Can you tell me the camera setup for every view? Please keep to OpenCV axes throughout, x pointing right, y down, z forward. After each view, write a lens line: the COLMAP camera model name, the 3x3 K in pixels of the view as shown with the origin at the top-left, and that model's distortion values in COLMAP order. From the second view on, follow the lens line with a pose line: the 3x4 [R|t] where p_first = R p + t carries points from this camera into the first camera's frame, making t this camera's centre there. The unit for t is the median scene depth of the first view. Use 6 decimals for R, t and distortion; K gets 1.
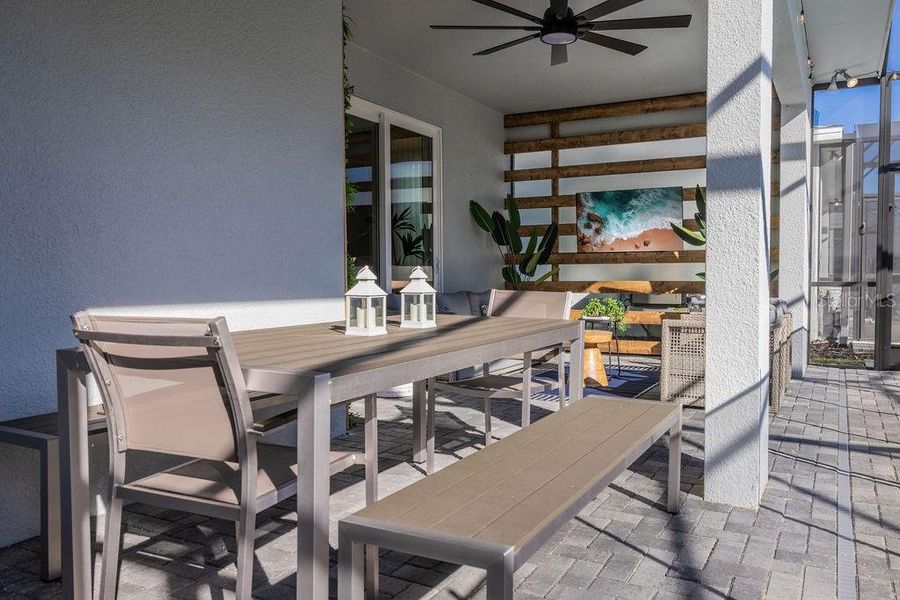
lens RADIAL K [[721.1, 0, 471.5], [0, 721.1, 296.8], [0, 0, 1]] dist [-0.003775, 0.005871]
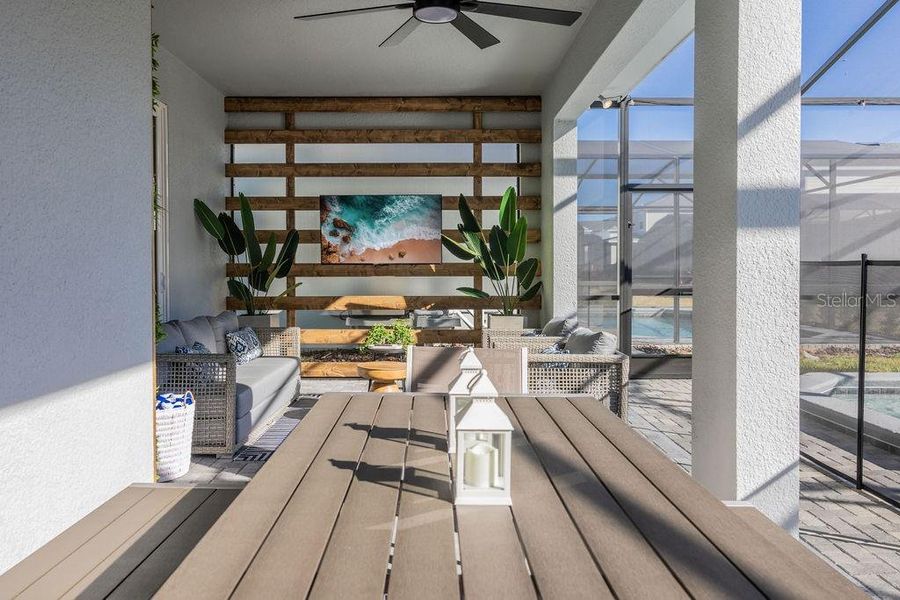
lens RADIAL K [[726.6, 0, 449.8], [0, 726.6, 268.9], [0, 0, 1]] dist [-0.003603, -0.000670]
pose [[0.883508, -0.001477, 0.468413, -0.126861], [0.014662, 0.999592, -0.024504, -0.031448], [-0.468186, 0.028517, 0.883170, 0.156126]]
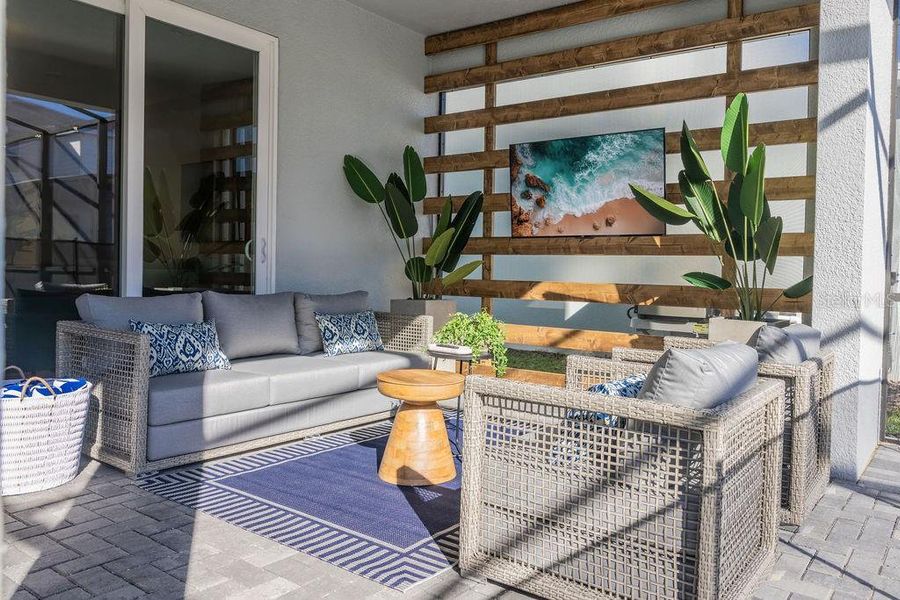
lens RADIAL K [[726.6, 0, 449.8], [0, 726.6, 268.9], [0, 0, 1]] dist [-0.003603, -0.000670]
pose [[0.986081, 0.024593, -0.164436, 0.201955], [-0.029275, 0.999230, -0.026113, -0.013467], [0.163667, 0.030564, 0.986042, 0.349439]]
